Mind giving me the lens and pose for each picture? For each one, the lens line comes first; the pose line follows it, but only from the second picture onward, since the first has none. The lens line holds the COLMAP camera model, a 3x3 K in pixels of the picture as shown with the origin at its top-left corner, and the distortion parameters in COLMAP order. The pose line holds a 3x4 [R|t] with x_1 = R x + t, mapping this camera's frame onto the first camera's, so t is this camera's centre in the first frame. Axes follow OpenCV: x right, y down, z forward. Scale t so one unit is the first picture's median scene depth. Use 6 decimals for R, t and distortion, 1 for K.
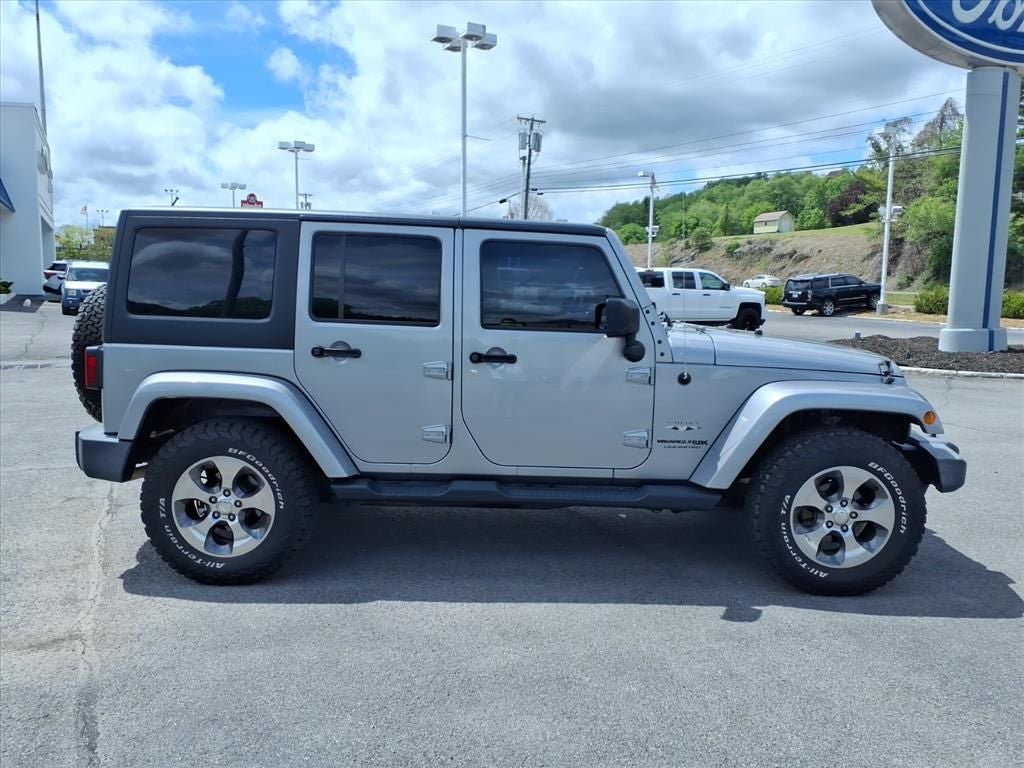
lens RADIAL K [[843.5, 0, 515.8], [0, 843.5, 389.0], [0, 0, 1]] dist [0.025752, -0.026414]
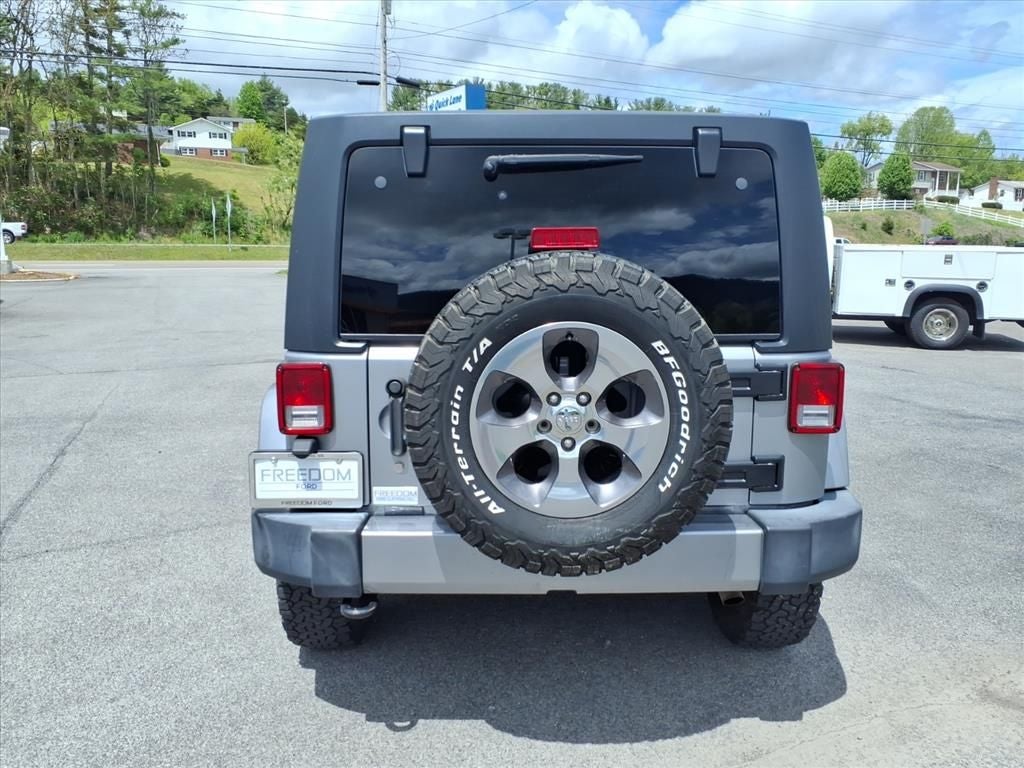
lens RADIAL K [[843.5, 0, 514.7], [0, 843.5, 379.9], [0, 0, 1]] dist [0.025752, -0.026414]
pose [[-0.062702, -0.185178, 0.980703, -0.214616], [0.119044, 0.974233, 0.191567, -0.035412], [-0.990907, 0.128758, -0.039042, 0.251409]]
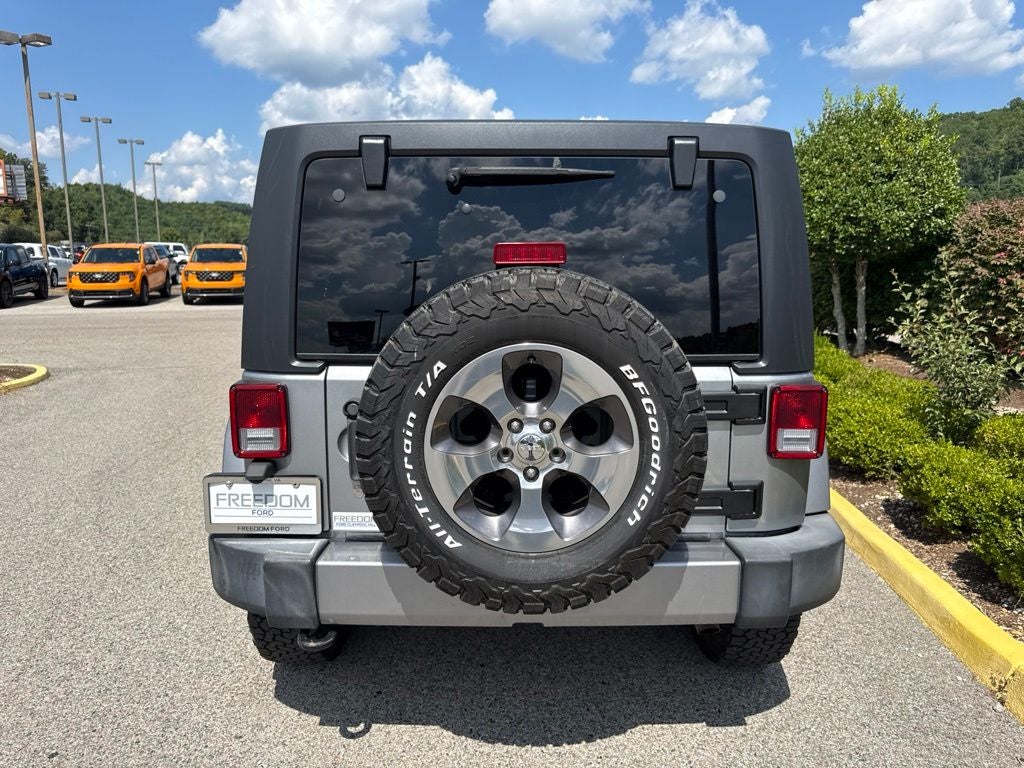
lens RADIAL K [[738.4, 0, 510.4], [0, 738.4, 381.8], [0, 0, 1]] dist [0.012888, -0.004792]
pose [[-0.041196, -0.189834, 0.980952, -0.195742], [0.119403, 0.973814, 0.193467, -0.034049], [-0.991991, 0.125098, -0.017450, 0.244253]]
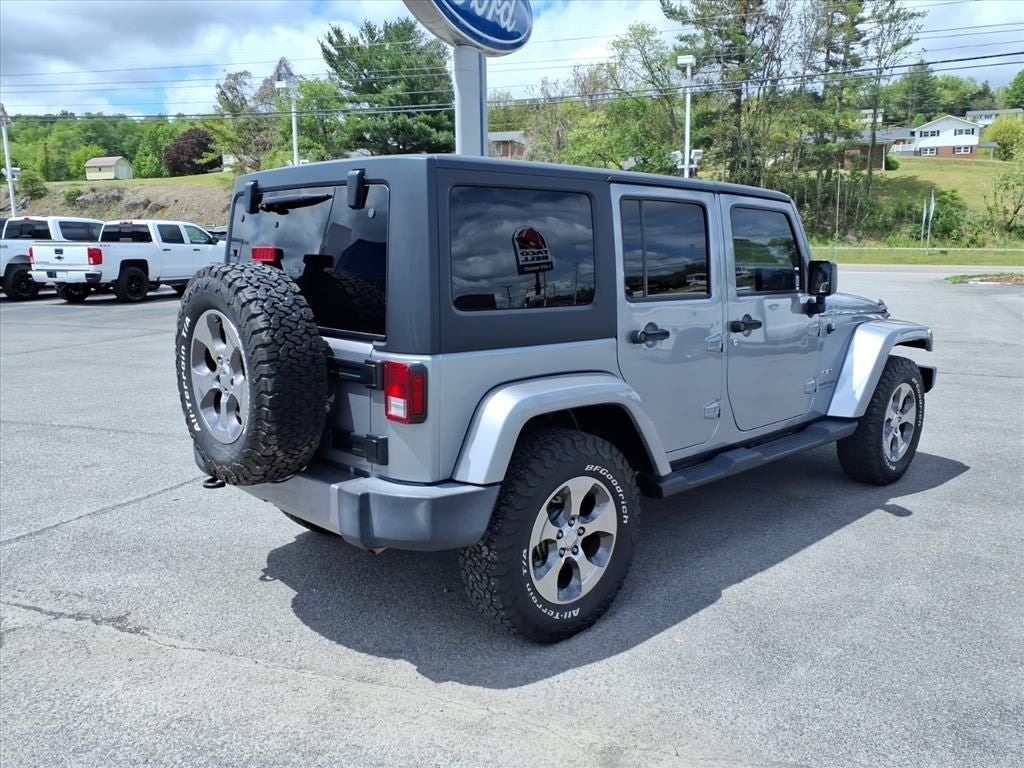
lens RADIAL K [[843.5, 0, 512.7], [0, 843.5, 376.4], [0, 0, 1]] dist [0.025752, -0.026414]
pose [[0.712468, -0.132863, 0.689012, -0.183467], [0.102143, 0.991089, 0.085492, -0.017803], [-0.694231, 0.009468, 0.719690, 0.092520]]
